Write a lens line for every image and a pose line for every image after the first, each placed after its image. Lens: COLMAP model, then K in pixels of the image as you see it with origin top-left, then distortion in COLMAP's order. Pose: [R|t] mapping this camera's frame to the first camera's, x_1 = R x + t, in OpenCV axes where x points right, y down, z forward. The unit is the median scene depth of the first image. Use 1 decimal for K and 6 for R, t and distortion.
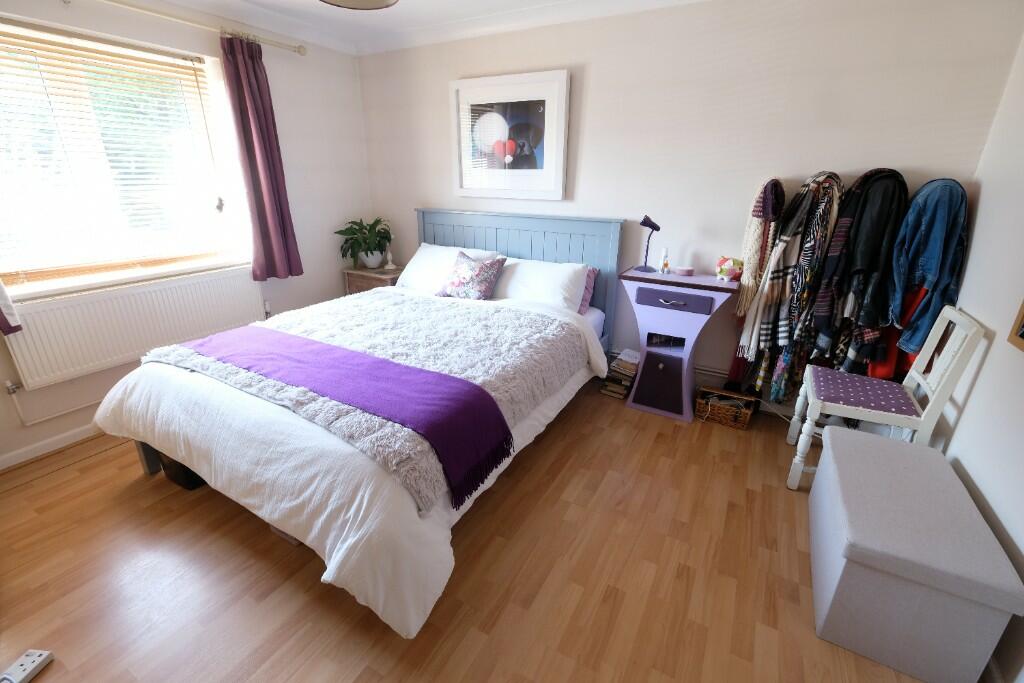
lens RADIAL K [[443.2, 0, 514.4], [0, 443.2, 334.1], [0, 0, 1]] dist [-0.001750, -0.000215]
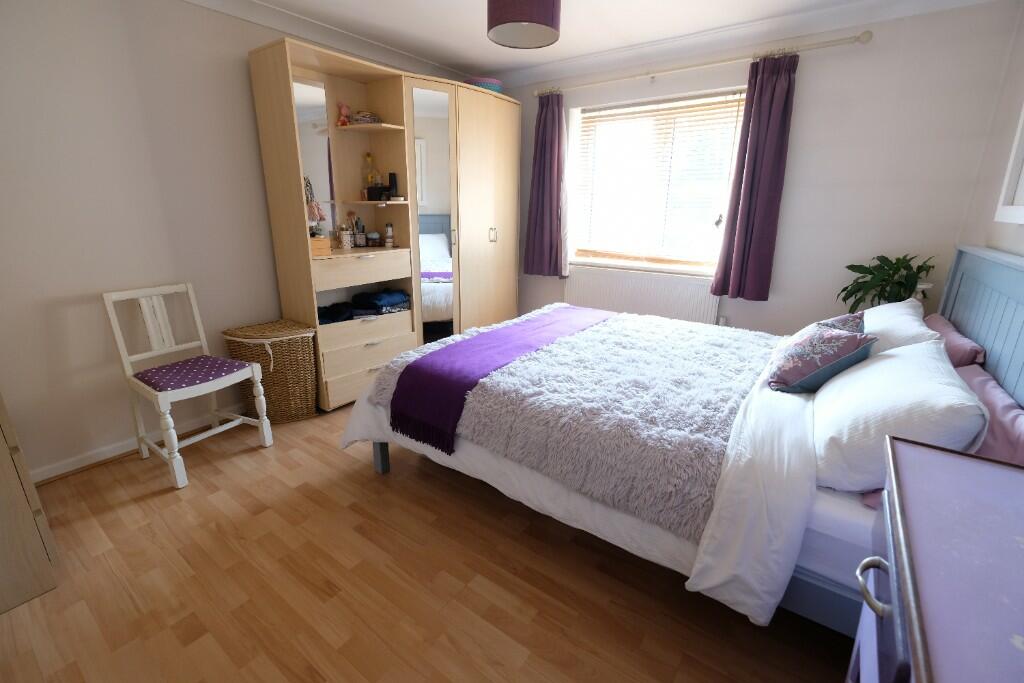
lens RADIAL K [[443.2, 0, 514.4], [0, 443.2, 334.1], [0, 0, 1]] dist [-0.001750, -0.000215]
pose [[-0.116381, 0.263052, -0.957736, 0.592226], [-0.339115, 0.895816, 0.287253, -0.210544], [0.933518, 0.358214, -0.015051, 0.732086]]
